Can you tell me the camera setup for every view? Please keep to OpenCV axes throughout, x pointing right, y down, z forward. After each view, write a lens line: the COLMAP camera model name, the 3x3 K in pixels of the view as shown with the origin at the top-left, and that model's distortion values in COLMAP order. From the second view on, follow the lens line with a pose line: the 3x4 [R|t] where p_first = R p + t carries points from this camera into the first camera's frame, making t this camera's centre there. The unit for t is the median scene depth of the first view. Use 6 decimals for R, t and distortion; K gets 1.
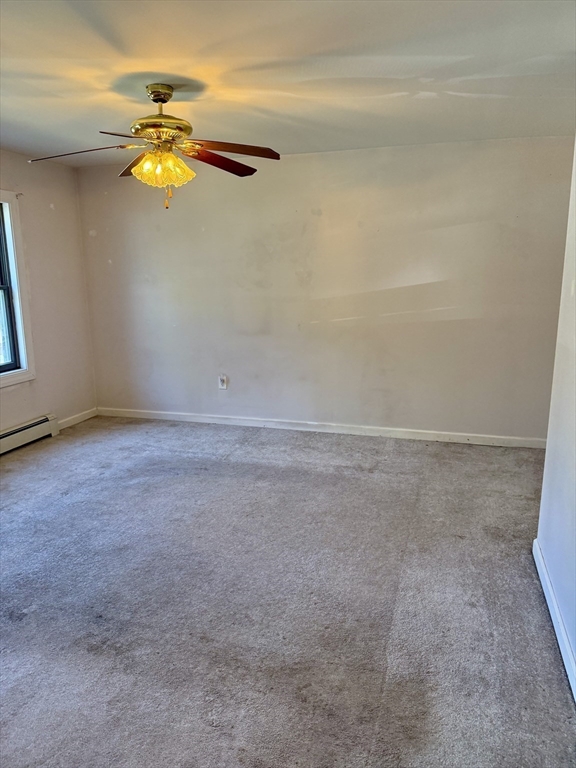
lens RADIAL K [[547.8, 0, 286.8], [0, 547.8, 383.2], [0, 0, 1]] dist [0.058983, -0.001585]
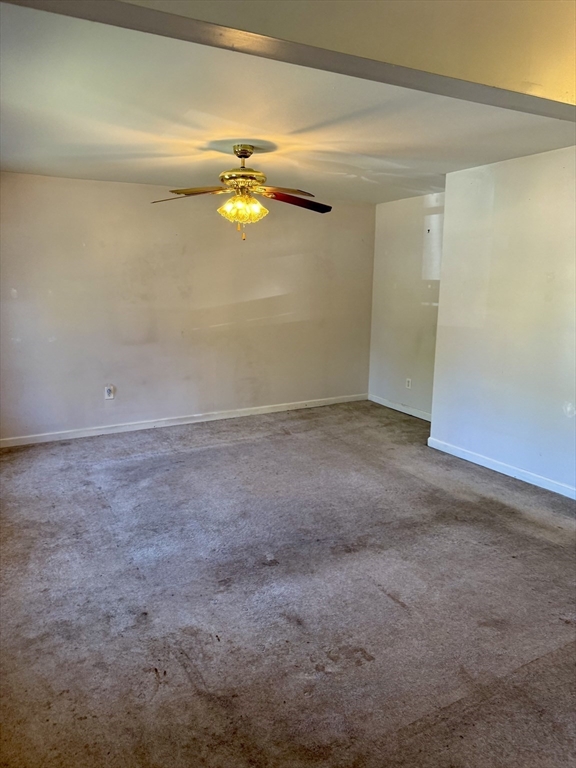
lens RADIAL K [[547.8, 0, 288.8], [0, 547.8, 383.4], [0, 0, 1]] dist [0.058983, -0.001585]
pose [[0.684427, -0.122995, 0.718632, -0.665264], [0.135675, 0.989937, 0.040212, -0.015265], [-0.716346, 0.069979, 0.694227, 0.044336]]
